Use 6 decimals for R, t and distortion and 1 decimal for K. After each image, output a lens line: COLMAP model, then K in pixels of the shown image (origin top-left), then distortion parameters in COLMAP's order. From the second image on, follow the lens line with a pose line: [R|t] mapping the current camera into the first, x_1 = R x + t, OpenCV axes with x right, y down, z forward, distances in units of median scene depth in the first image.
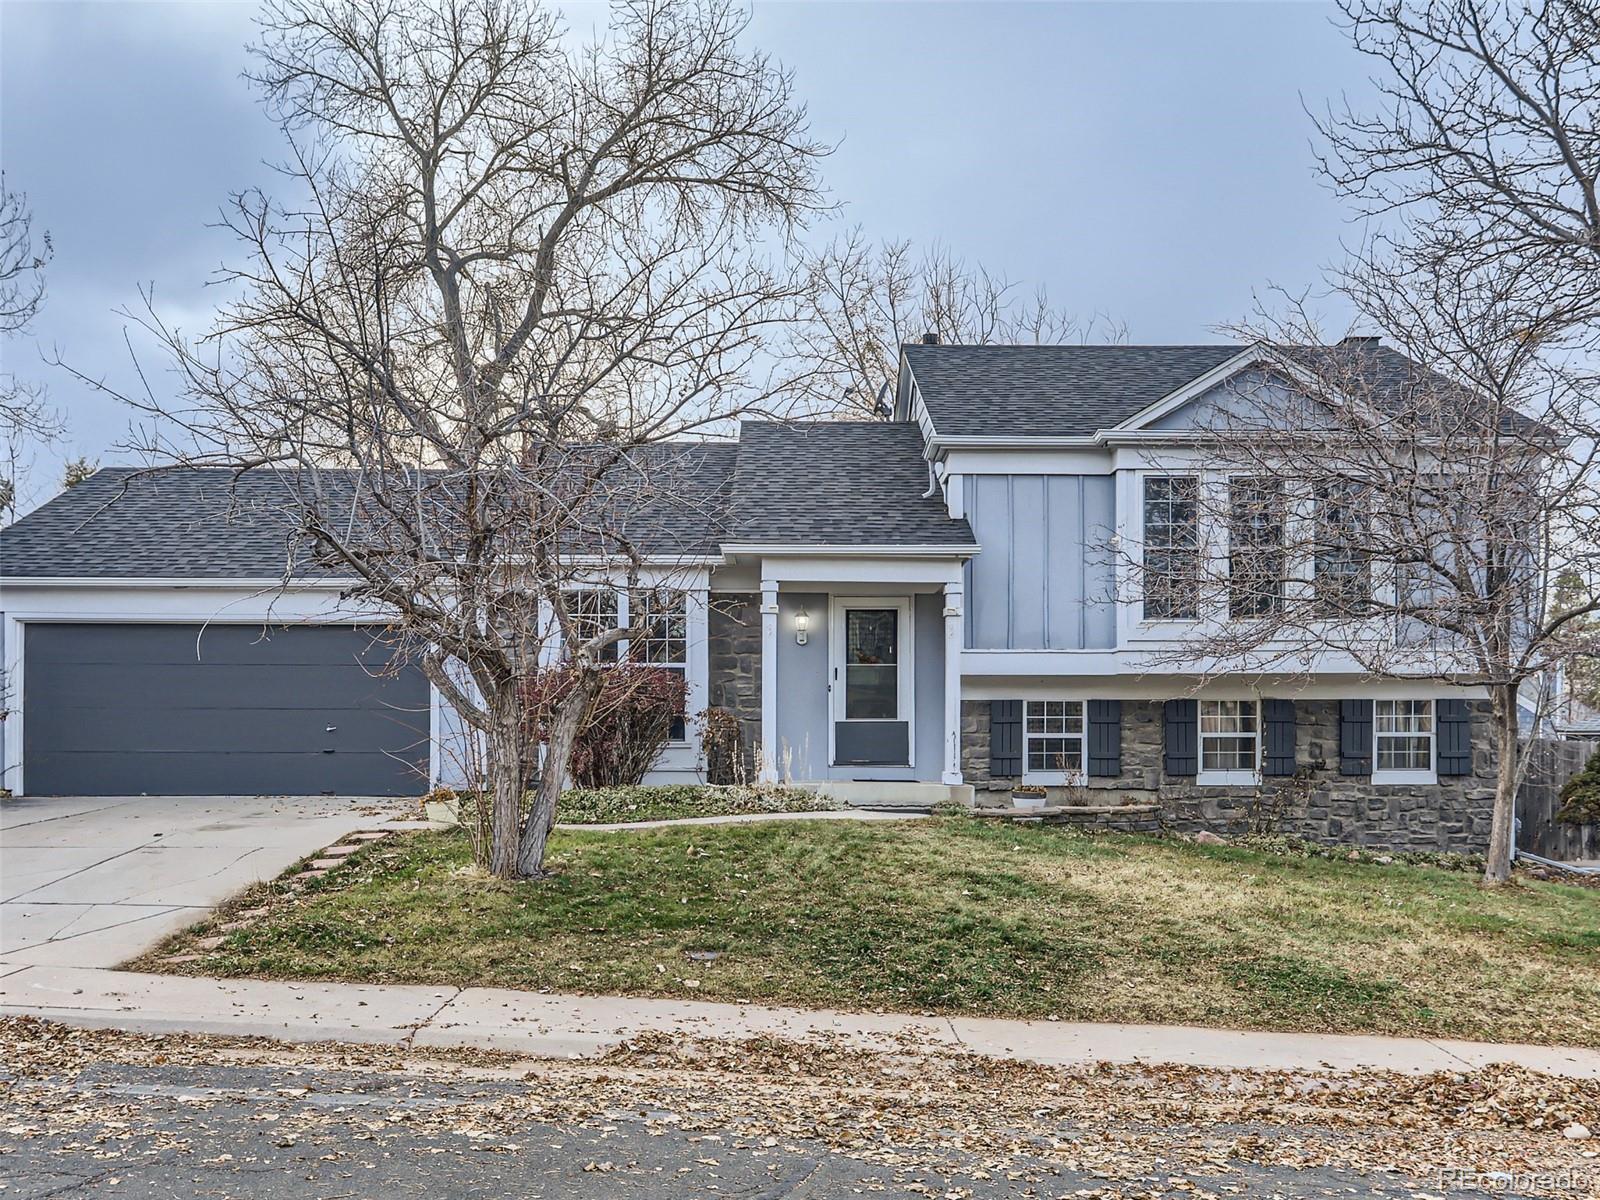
lens RADIAL K [[900.7, 0, 808.4], [0, 900.7, 598.9], [0, 0, 1]] dist [-0.034010, 0.027038]
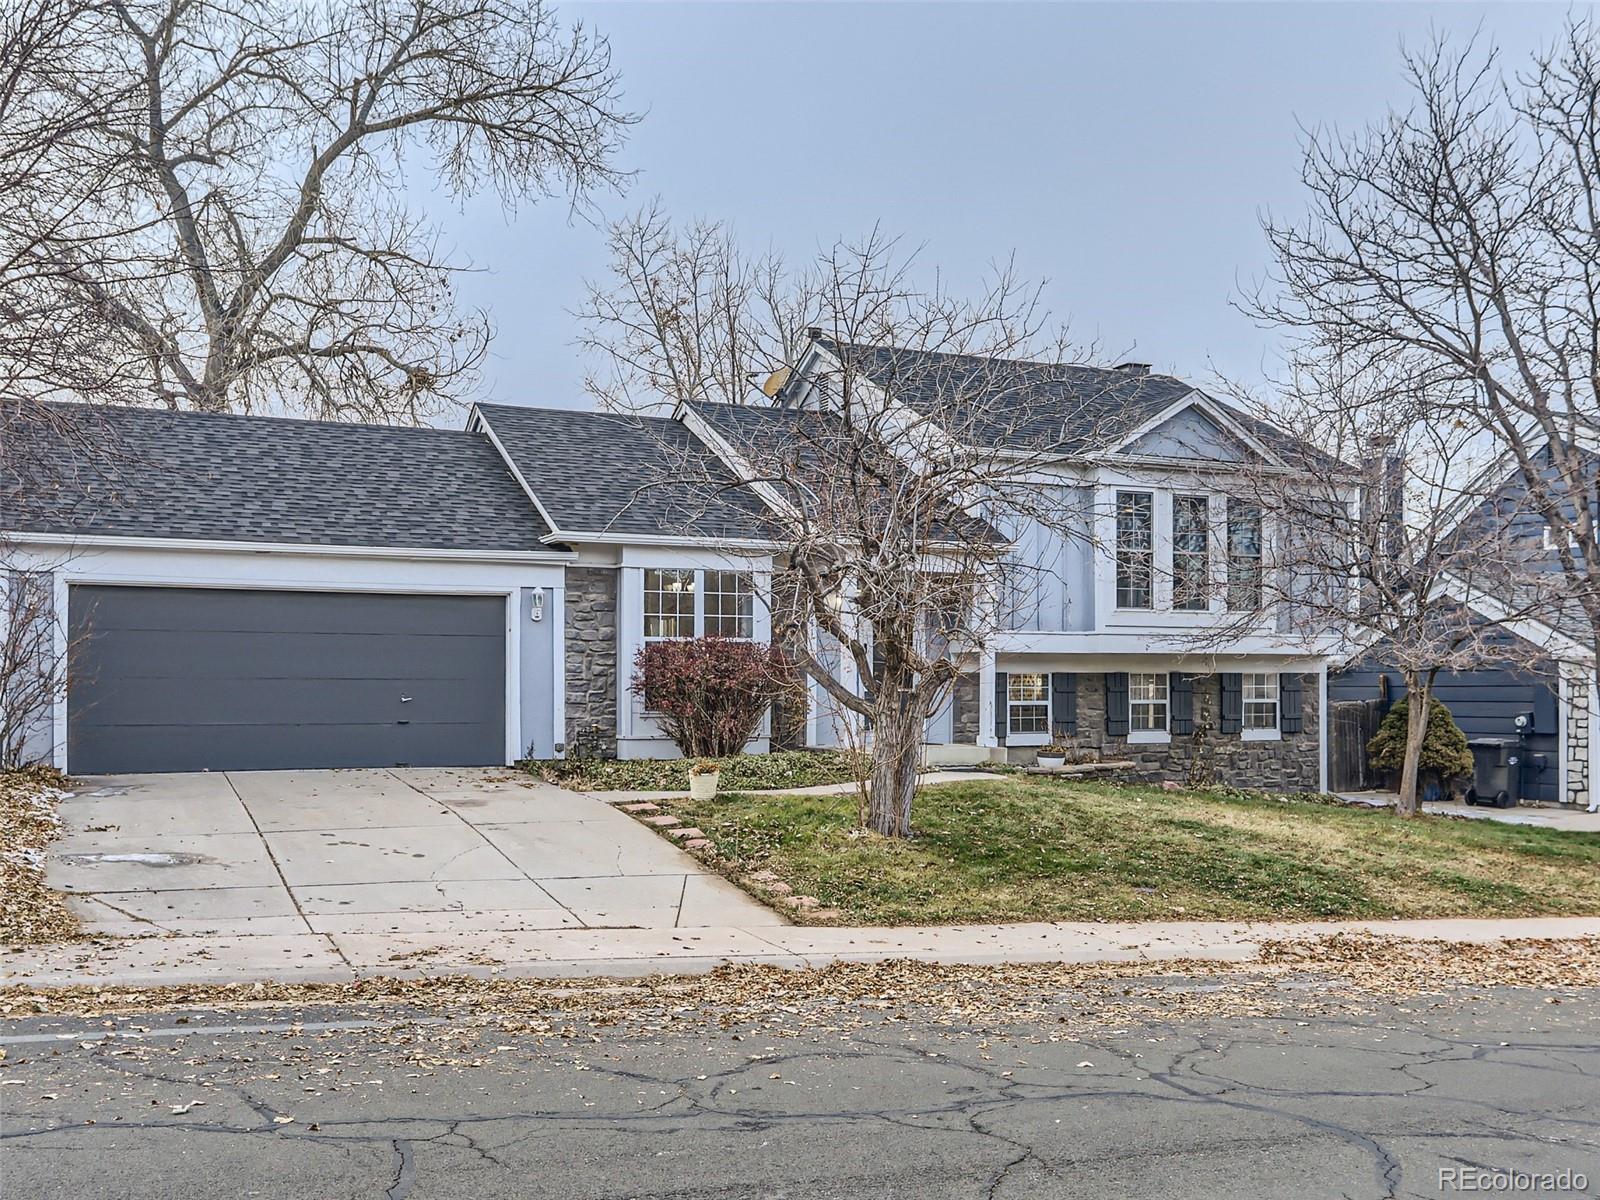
lens RADIAL K [[892.7, 0, 799.8], [0, 892.7, 565.8], [0, 0, 1]] dist [-0.029241, 0.029495]
pose [[0.964182, 0.035956, 0.262795, -0.326837], [-0.035166, 0.999352, -0.007712, -0.008657], [-0.262902, -0.001806, 0.964821, -0.053233]]
